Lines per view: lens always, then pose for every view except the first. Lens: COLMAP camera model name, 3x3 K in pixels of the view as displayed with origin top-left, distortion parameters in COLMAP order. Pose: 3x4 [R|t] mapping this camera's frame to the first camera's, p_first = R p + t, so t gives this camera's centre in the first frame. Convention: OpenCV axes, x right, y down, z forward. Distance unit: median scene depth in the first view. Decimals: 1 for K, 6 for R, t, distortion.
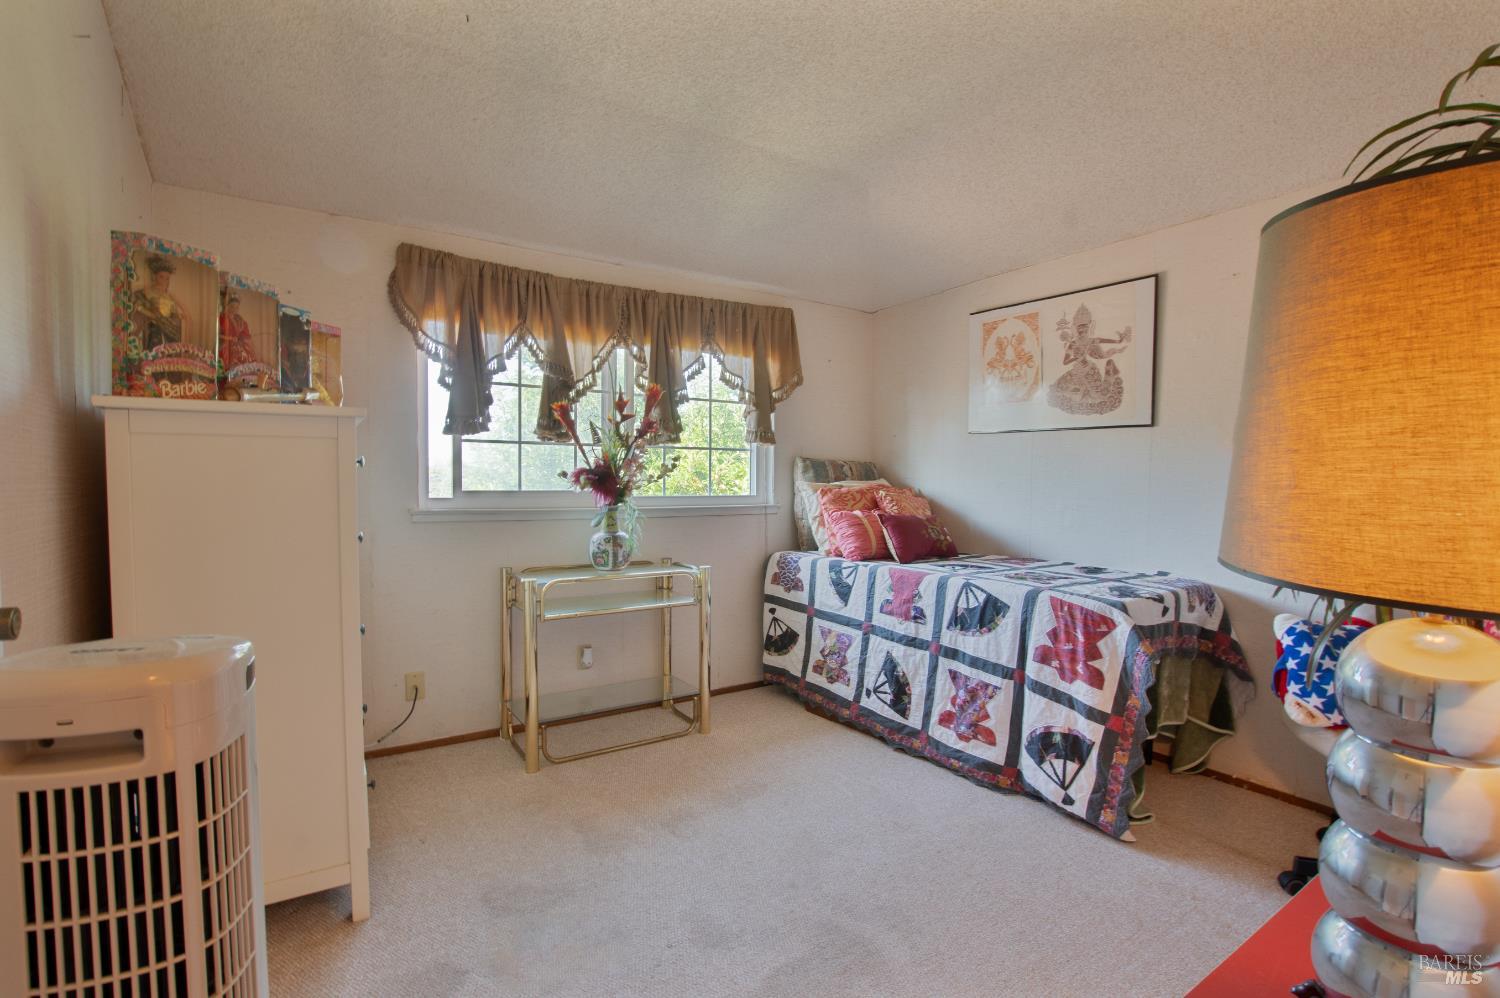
lens RADIAL K [[674.4, 0, 750.0], [0, 674.4, 499.0], [0, 0, 1]] dist [-0.030560, -0.000138]
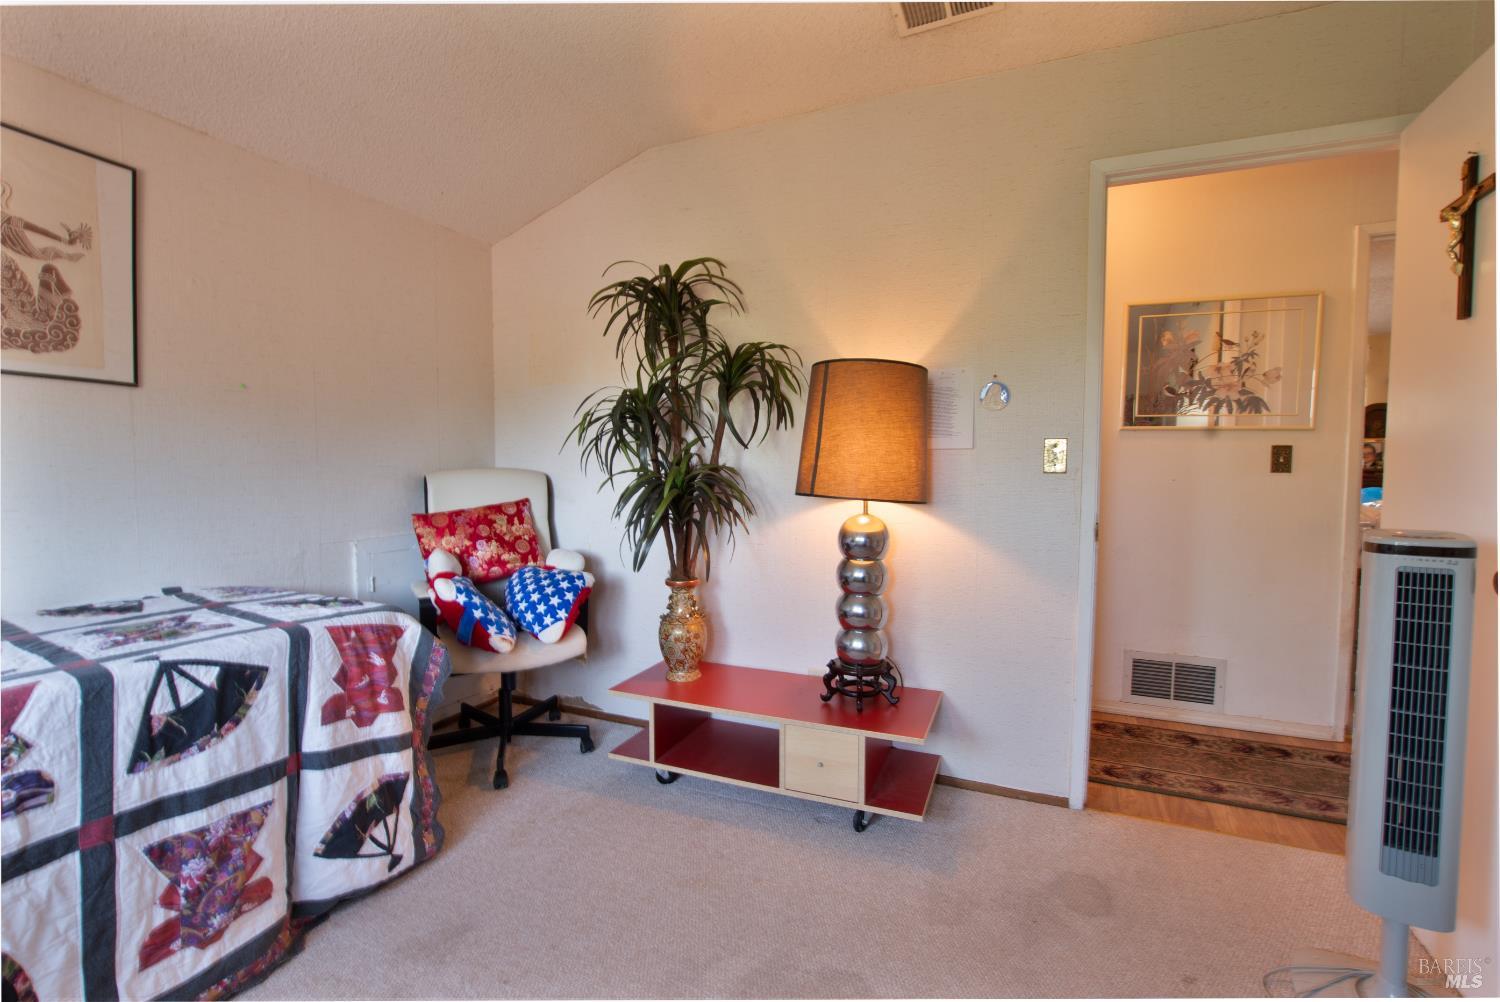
lens RADIAL K [[670.8, 0, 750.0], [0, 670.8, 501.0], [0, 0, 1]] dist [-0.034182, 0.000024]
pose [[-0.563966, -0.048485, 0.824373, -0.383721], [0.018263, 0.997299, 0.071149, -0.031792], [-0.825596, 0.055181, -0.561557, 1.017287]]
